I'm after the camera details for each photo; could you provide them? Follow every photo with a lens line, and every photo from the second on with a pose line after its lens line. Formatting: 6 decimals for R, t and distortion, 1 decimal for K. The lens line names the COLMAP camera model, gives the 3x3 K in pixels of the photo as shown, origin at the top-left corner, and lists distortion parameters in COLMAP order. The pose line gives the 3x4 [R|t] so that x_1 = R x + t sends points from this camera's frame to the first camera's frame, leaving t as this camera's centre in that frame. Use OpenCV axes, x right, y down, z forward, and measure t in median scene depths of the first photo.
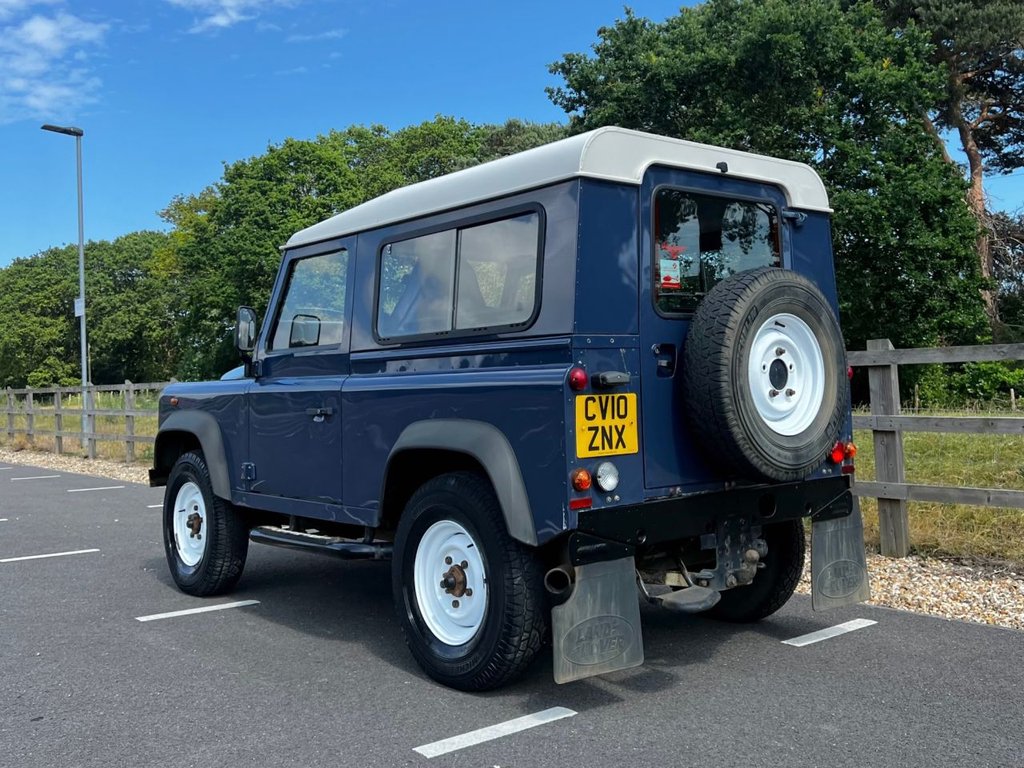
lens RADIAL K [[1016.8, 0, 531.9], [0, 1016.8, 368.4], [0, 0, 1]] dist [0.011887, 0.013463]
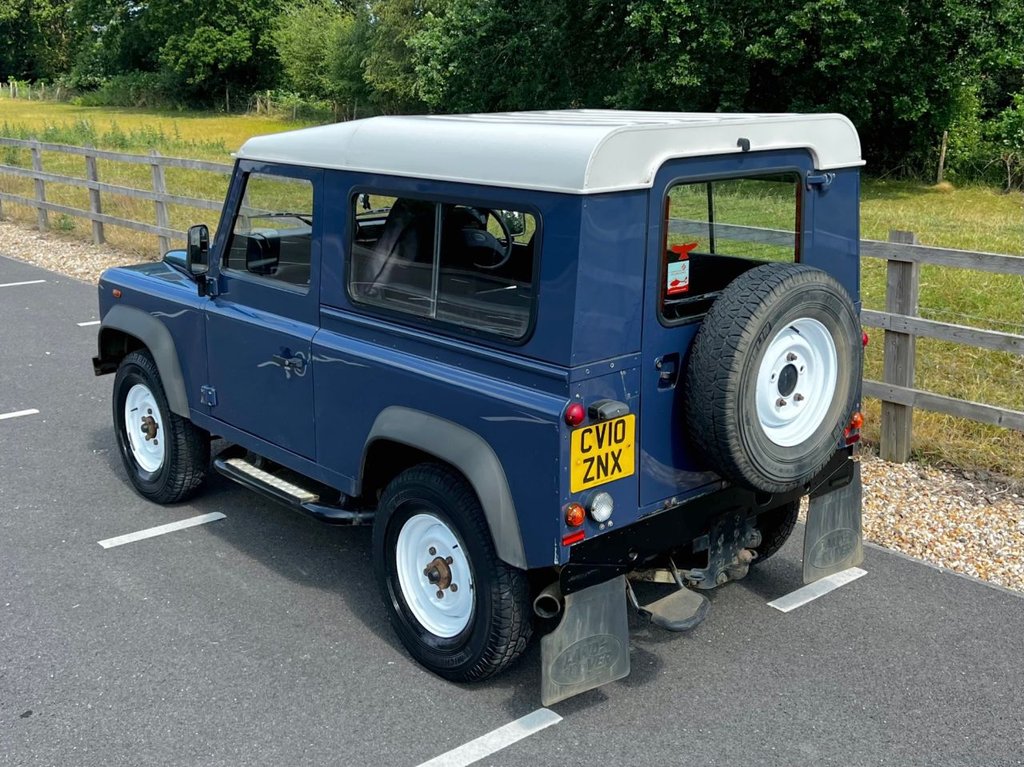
lens RADIAL K [[1154.7, 0, 510.3], [0, 1154.7, 383.3], [0, 0, 1]] dist [0.037588, -0.001660]
pose [[0.999759, 0.015225, 0.015827, -0.028278], [-0.018960, 0.962062, 0.272170, -0.273335], [-0.011082, -0.272404, 0.962119, -0.018058]]
